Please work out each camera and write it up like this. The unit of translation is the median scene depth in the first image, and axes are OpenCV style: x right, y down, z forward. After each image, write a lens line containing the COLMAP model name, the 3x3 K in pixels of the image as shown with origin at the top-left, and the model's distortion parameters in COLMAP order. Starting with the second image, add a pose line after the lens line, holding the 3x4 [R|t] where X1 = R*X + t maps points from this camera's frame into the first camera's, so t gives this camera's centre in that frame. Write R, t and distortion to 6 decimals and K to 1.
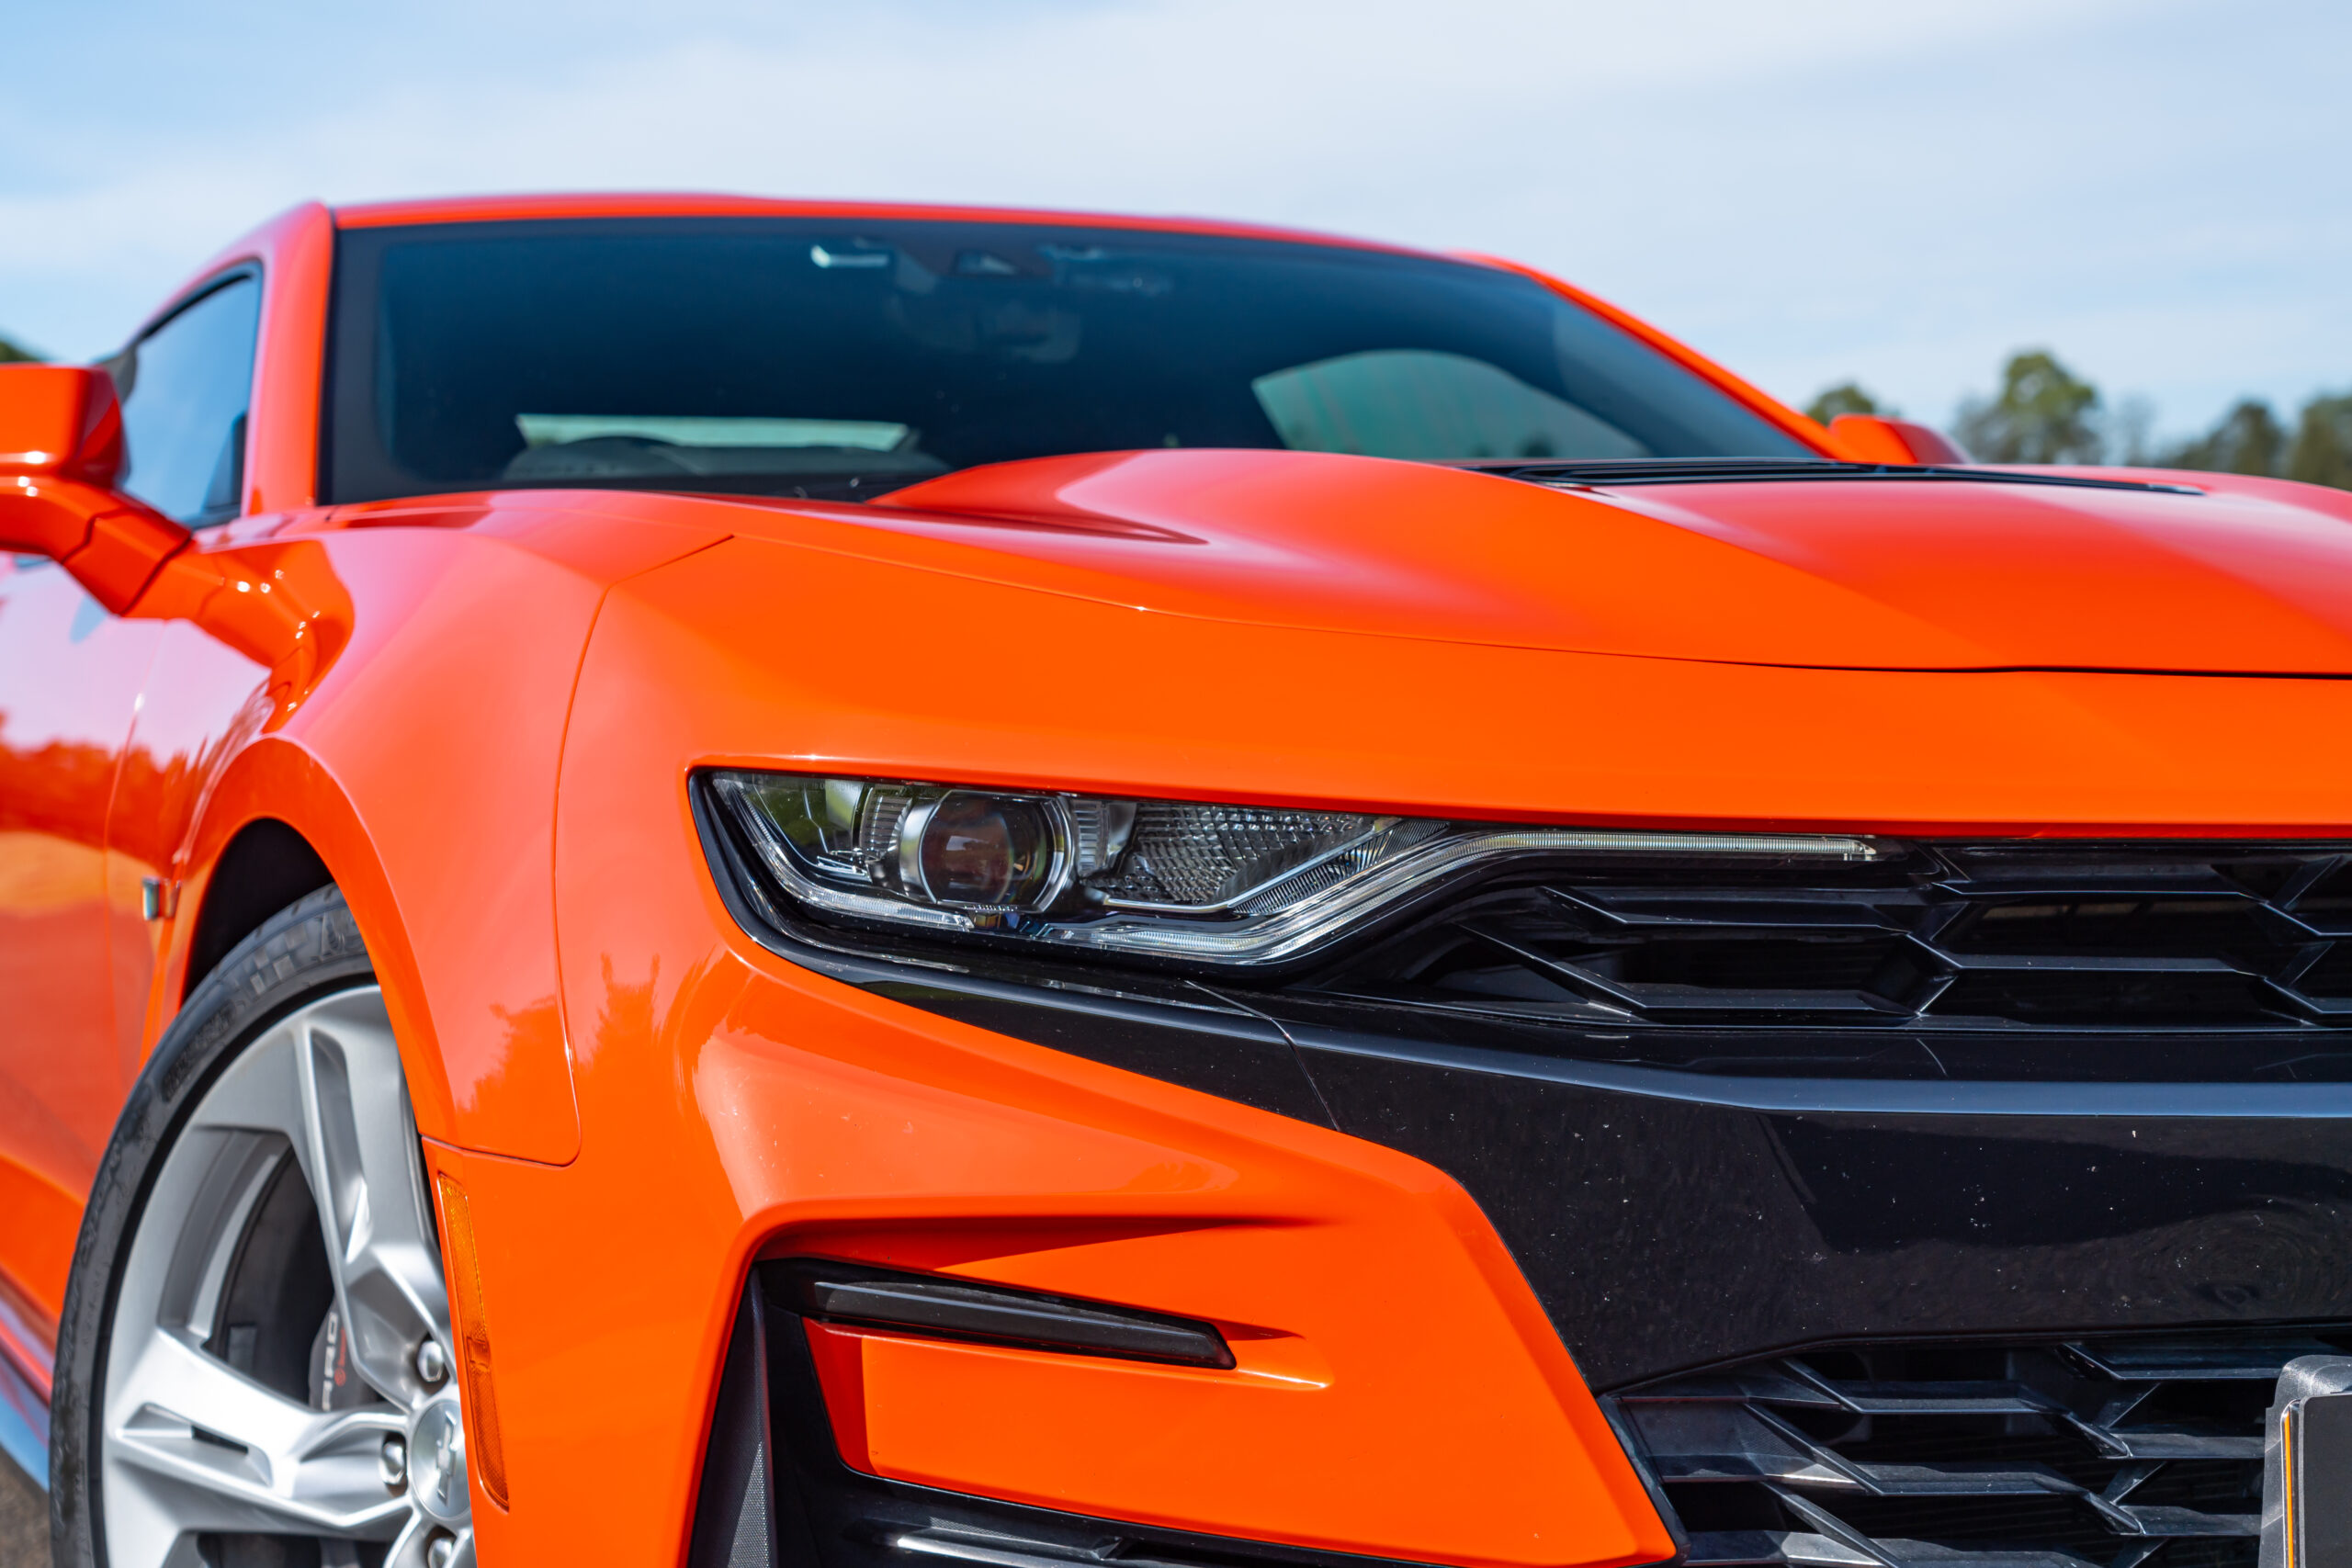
lens RADIAL K [[4317.0, 0, 1246.2], [0, 4317.0, 781.5], [0, 0, 1]] dist [0.054410, 0.210962]
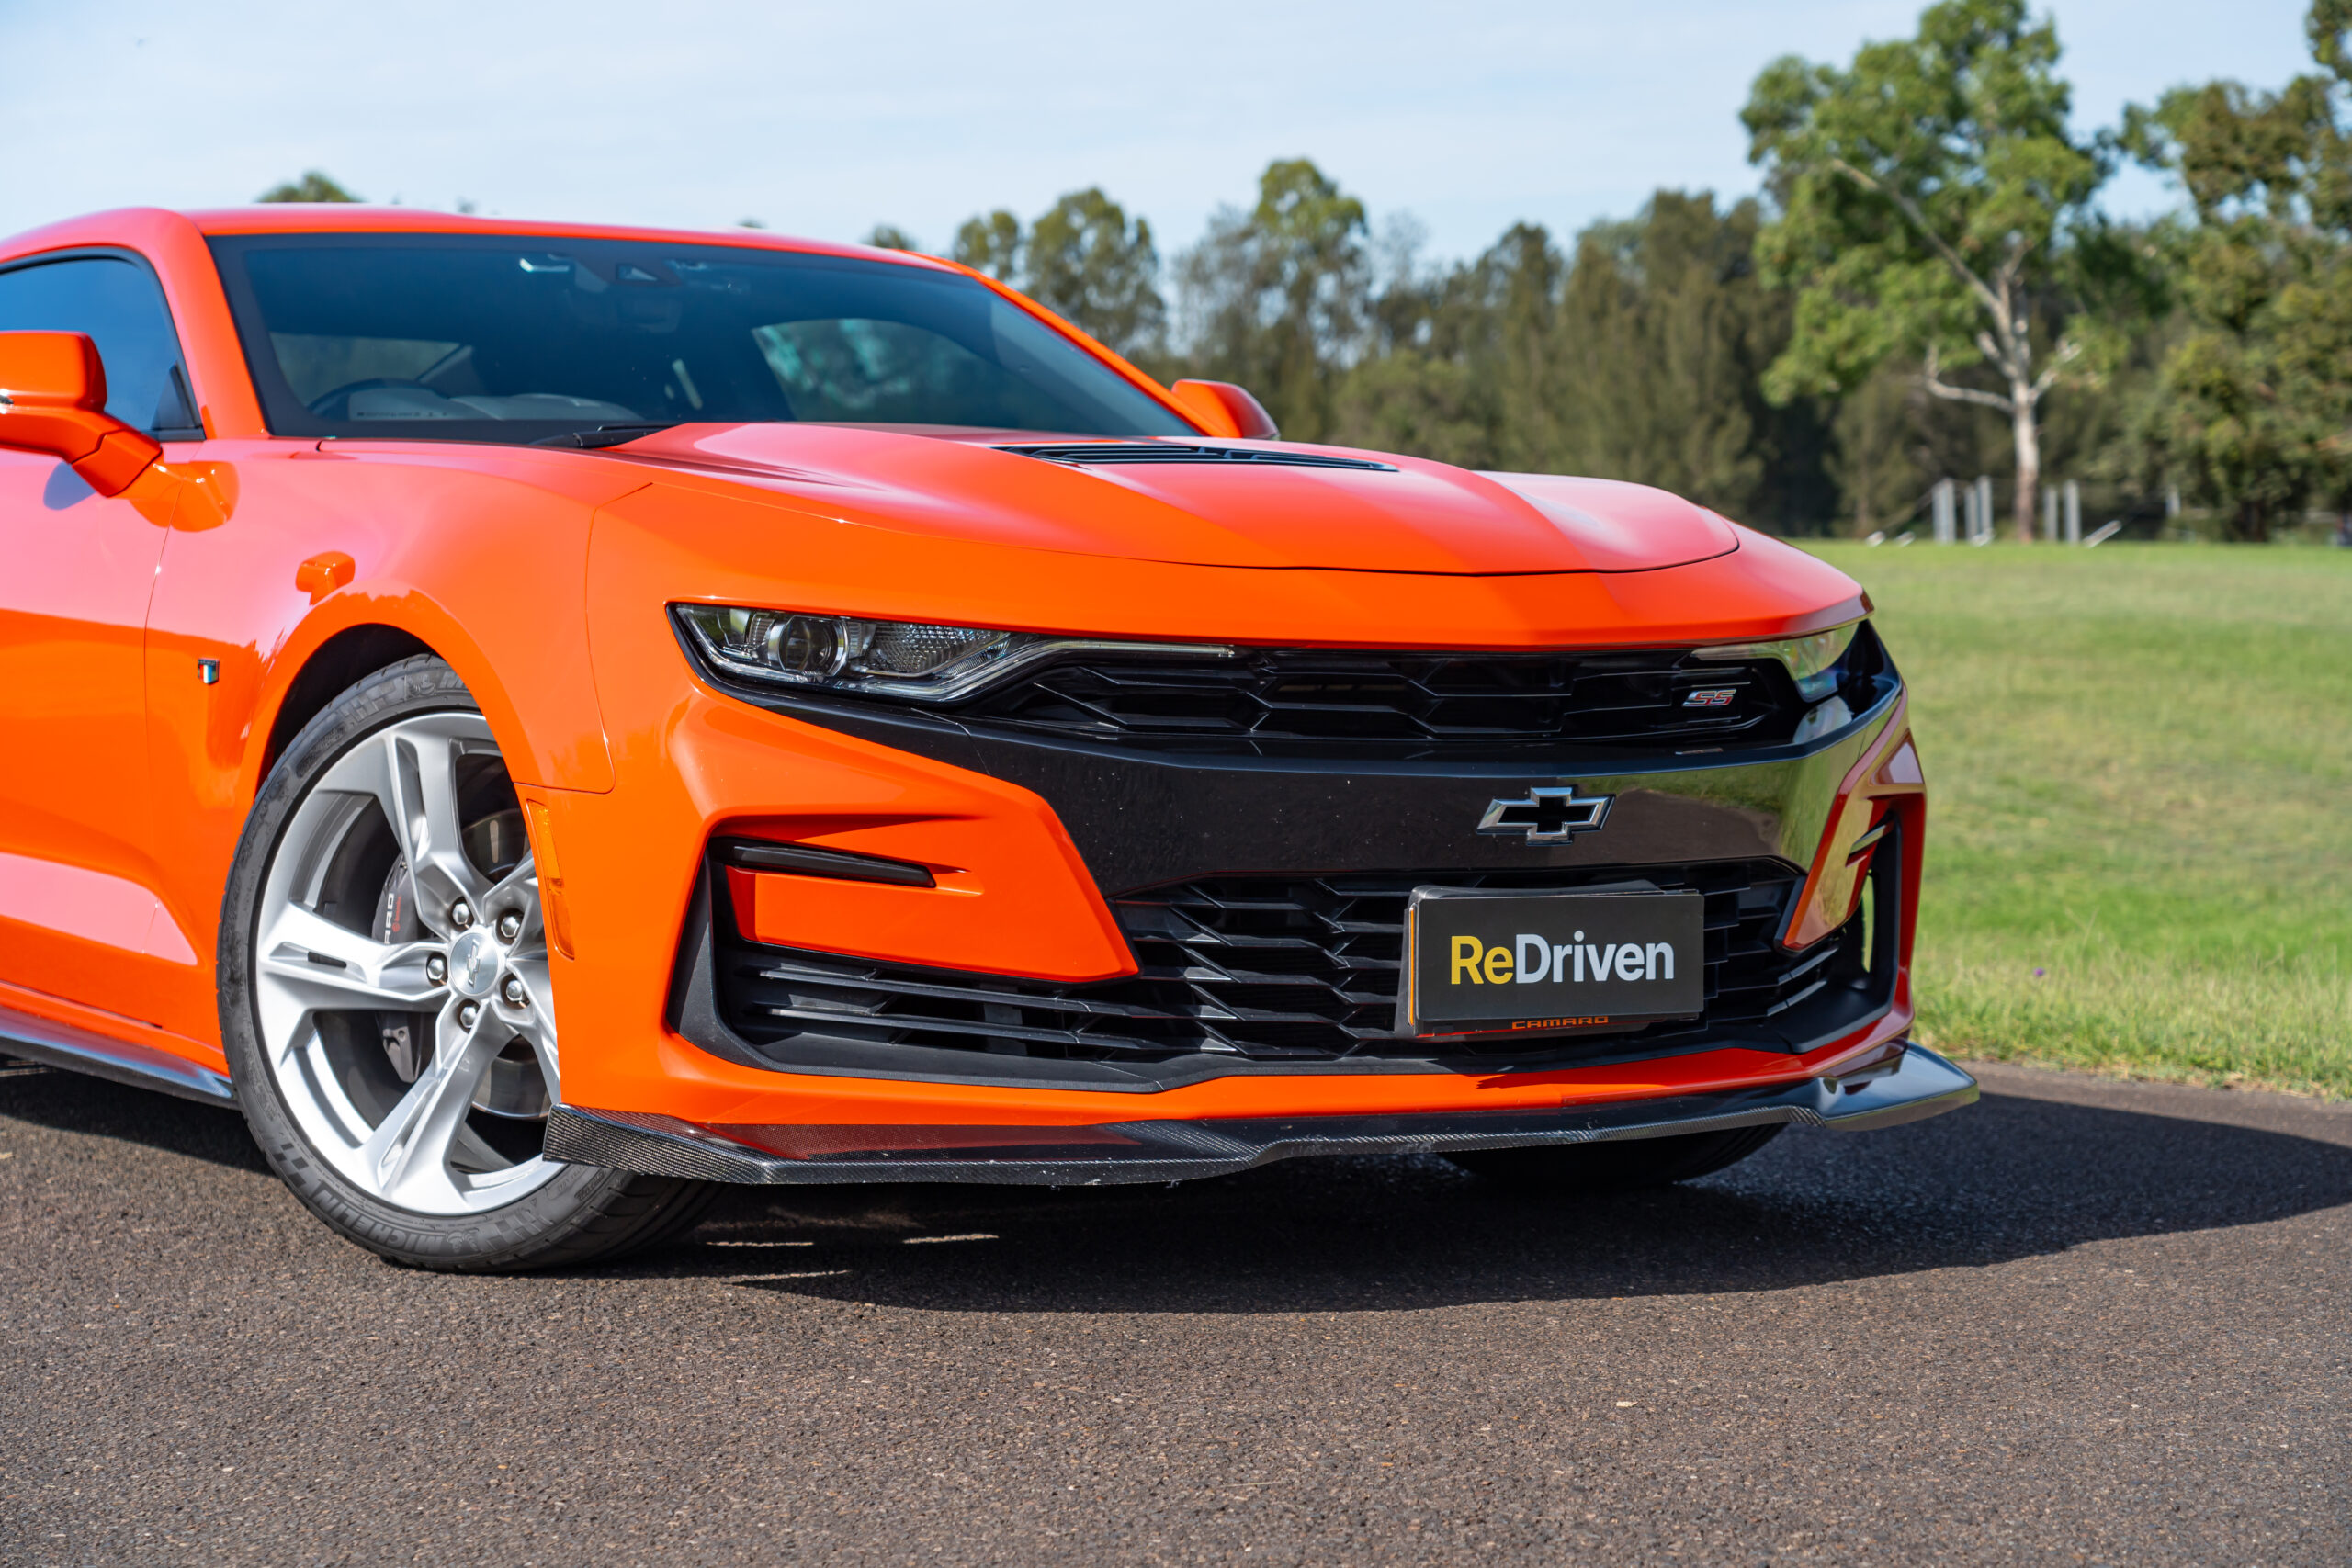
lens RADIAL K [[4901.2, 0, 1176.0], [0, 4901.2, 784.0], [0, 0, 1]] dist [0.036887, 0.351401]
pose [[0.987363, 0.014349, 0.157824, -0.249921], [-0.019413, 0.999343, 0.030590, 0.007042], [-0.157282, -0.033267, 0.986993, -1.314734]]
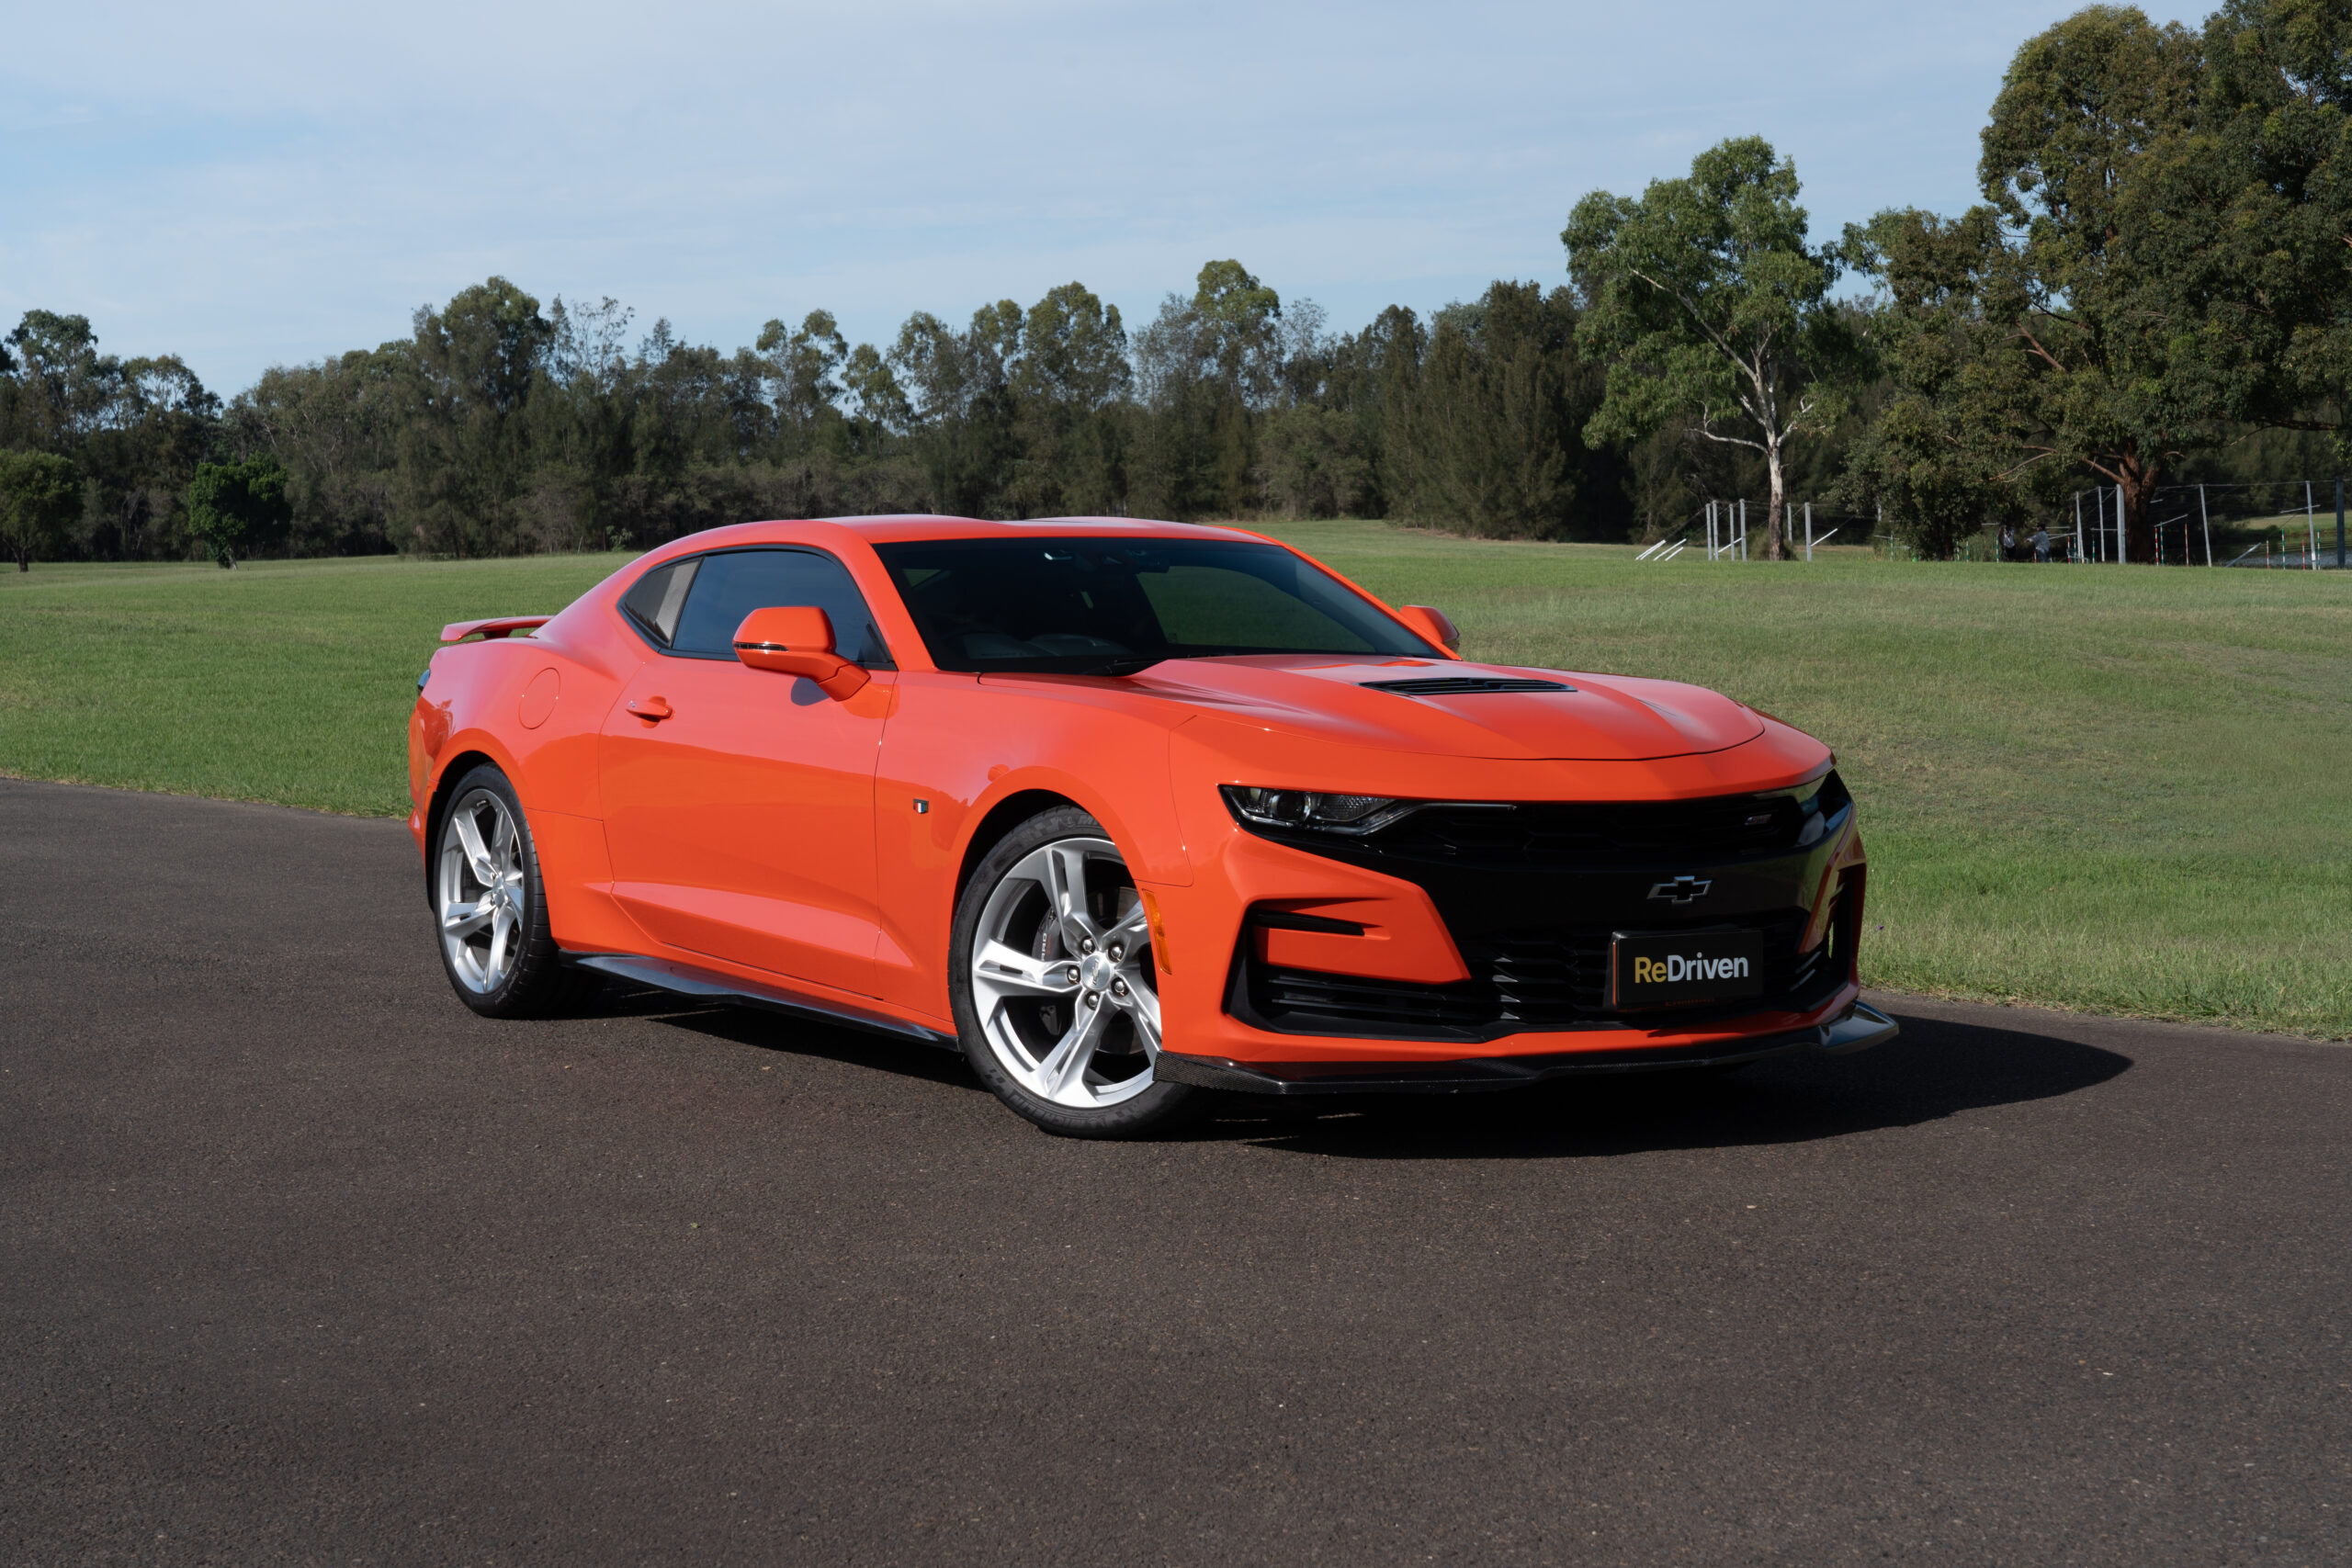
lens RADIAL K [[3619.4, 0, 1176.0], [0, 3619.4, 784.0], [0, 0, 1]] dist [0.081396, -0.027383]
pose [[0.986016, 0.002255, 0.166635, -0.690137], [-0.010108, 0.998877, 0.046294, -0.150273], [-0.166344, -0.047331, 0.984931, -2.143640]]
